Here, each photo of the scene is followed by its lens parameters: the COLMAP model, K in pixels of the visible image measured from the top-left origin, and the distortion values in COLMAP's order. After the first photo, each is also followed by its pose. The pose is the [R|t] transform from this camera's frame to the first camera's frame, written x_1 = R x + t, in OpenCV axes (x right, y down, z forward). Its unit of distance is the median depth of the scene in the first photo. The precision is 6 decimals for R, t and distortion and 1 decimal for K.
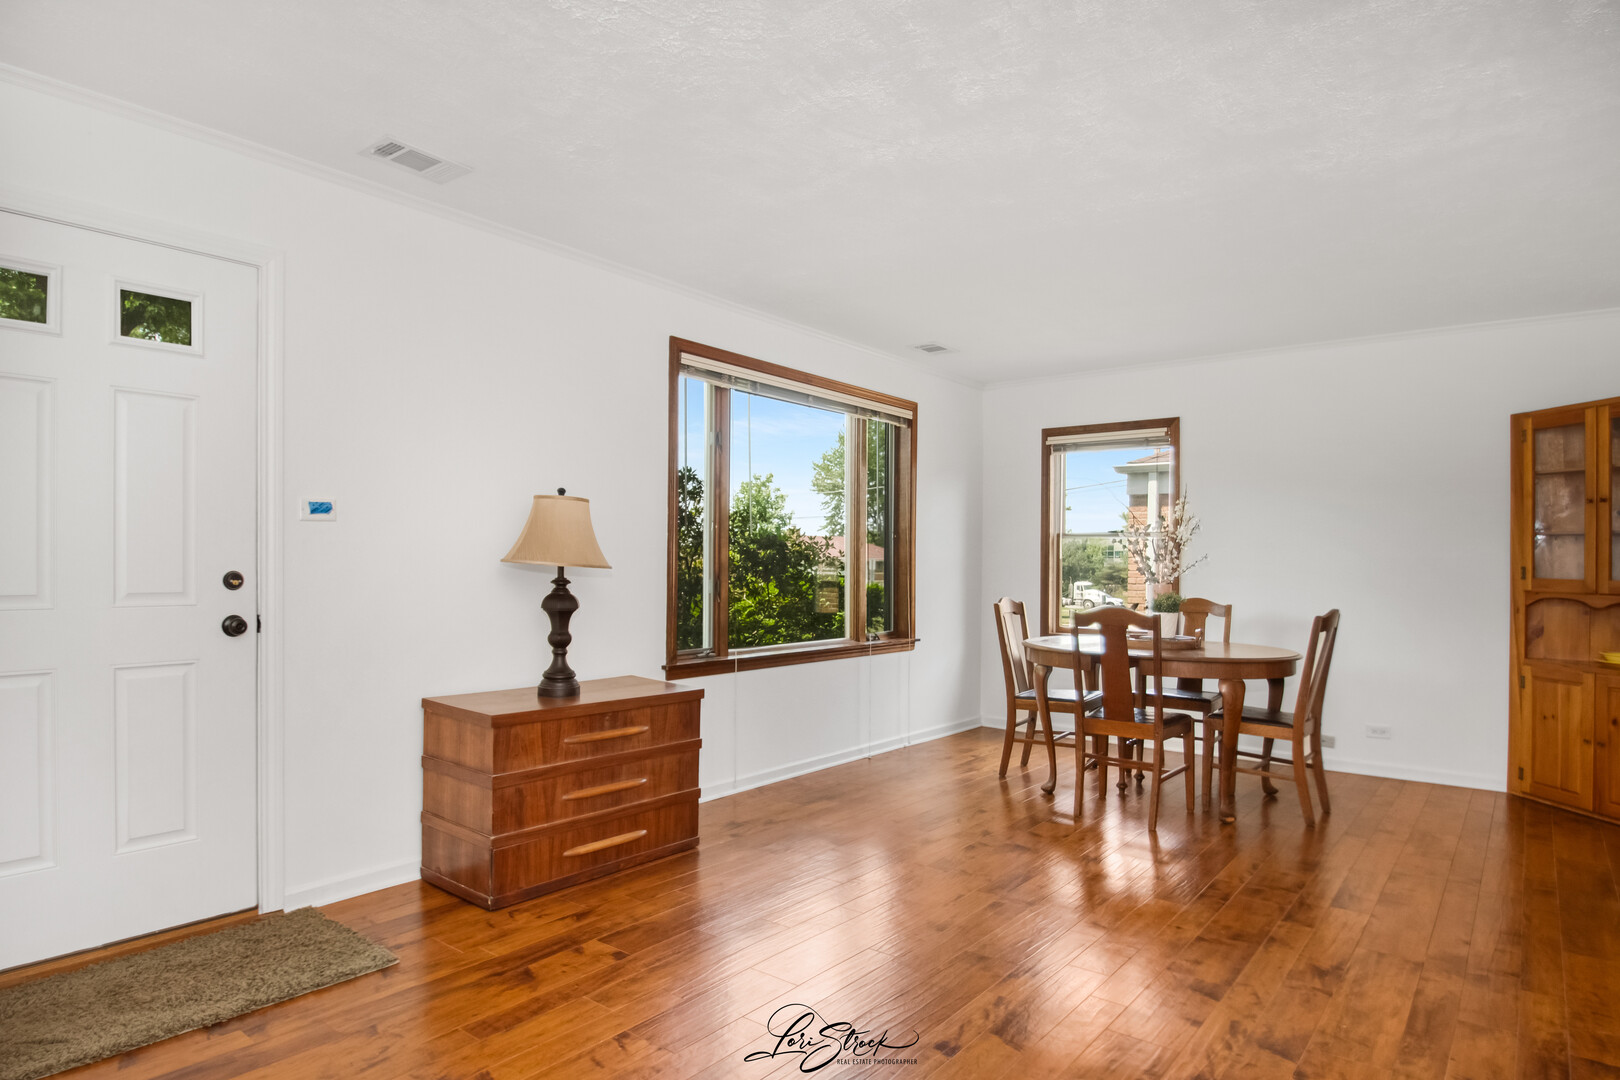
lens RADIAL K [[917.5, 0, 806.2], [0, 917.5, 563.5], [0, 0, 1]] dist [-0.026875, -0.001172]
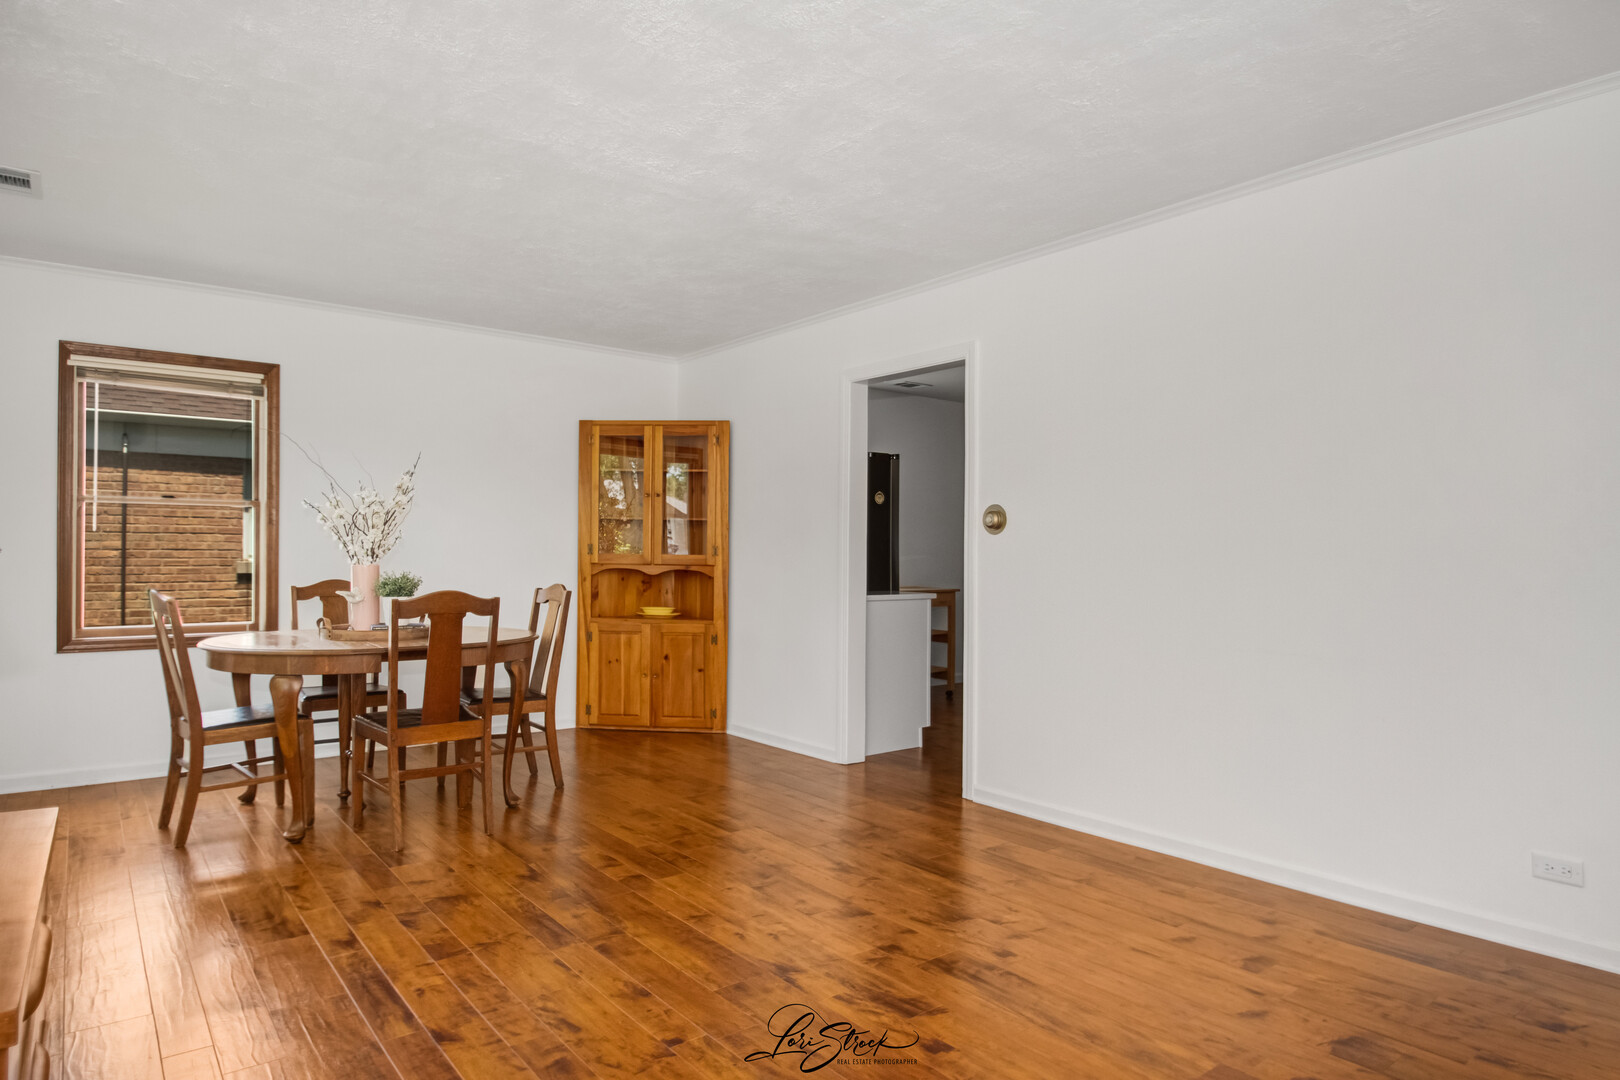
lens RADIAL K [[917.5, 0, 806.2], [0, 917.5, 563.5], [0, 0, 1]] dist [-0.026875, -0.001172]
pose [[0.235740, -0.021503, 0.971578, -0.528807], [-0.009501, 0.999656, 0.024430, -0.004761], [-0.971770, -0.014990, 0.235454, 0.593335]]
